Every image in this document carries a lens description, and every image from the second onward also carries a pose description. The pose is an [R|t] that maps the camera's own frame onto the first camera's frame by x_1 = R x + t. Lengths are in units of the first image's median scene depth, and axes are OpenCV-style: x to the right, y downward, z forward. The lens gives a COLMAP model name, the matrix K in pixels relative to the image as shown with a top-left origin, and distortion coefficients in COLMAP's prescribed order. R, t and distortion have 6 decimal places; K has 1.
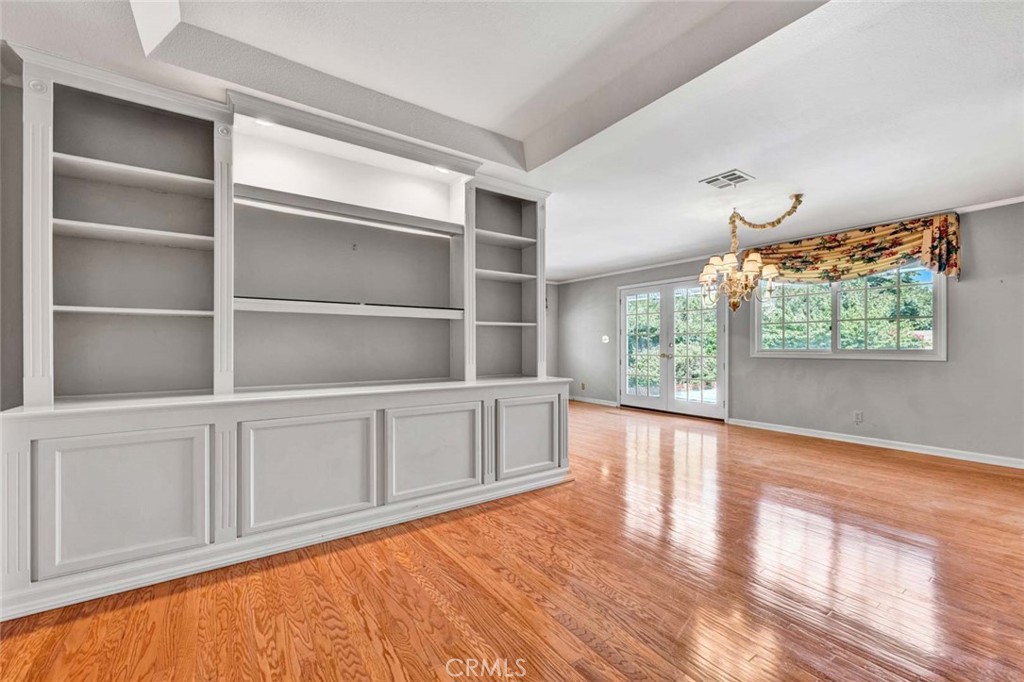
lens RADIAL K [[404.1, 0, 518.8], [0, 404.1, 339.5], [0, 0, 1]] dist [-0.000322, -0.000028]
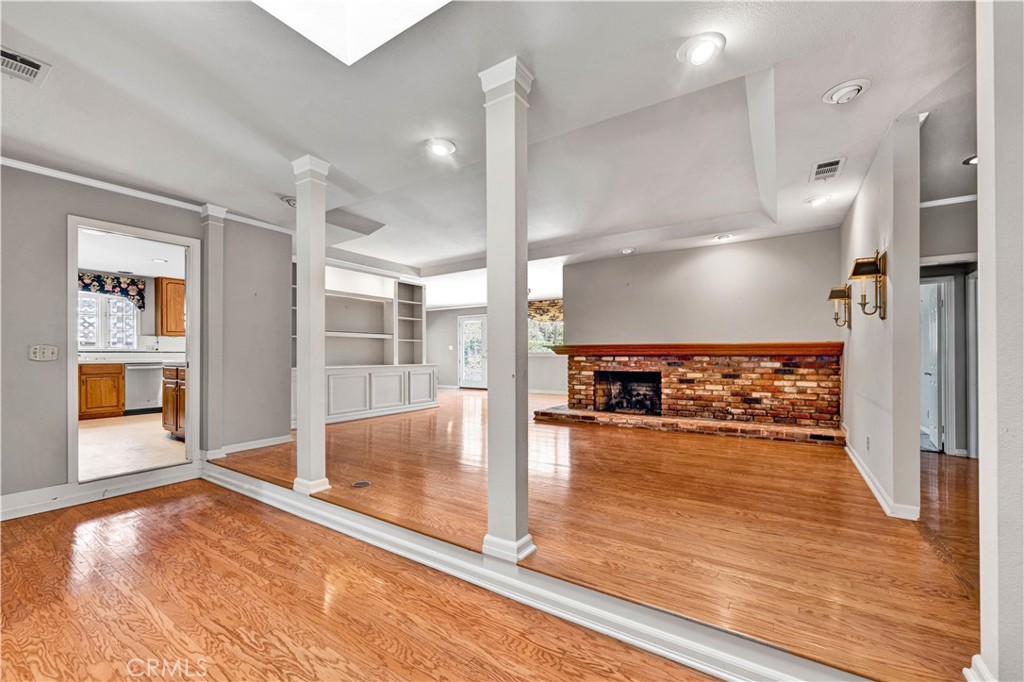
lens RADIAL K [[411.5, 0, 507.1], [0, 411.5, 340.1], [0, 0, 1]] dist [-0.001440, 0.000006]
pose [[0.937479, 0.007302, 0.347965, -0.318350], [0.001152, 0.999709, -0.024085, 0.015578], [-0.348040, 0.022980, 0.937198, -1.350481]]
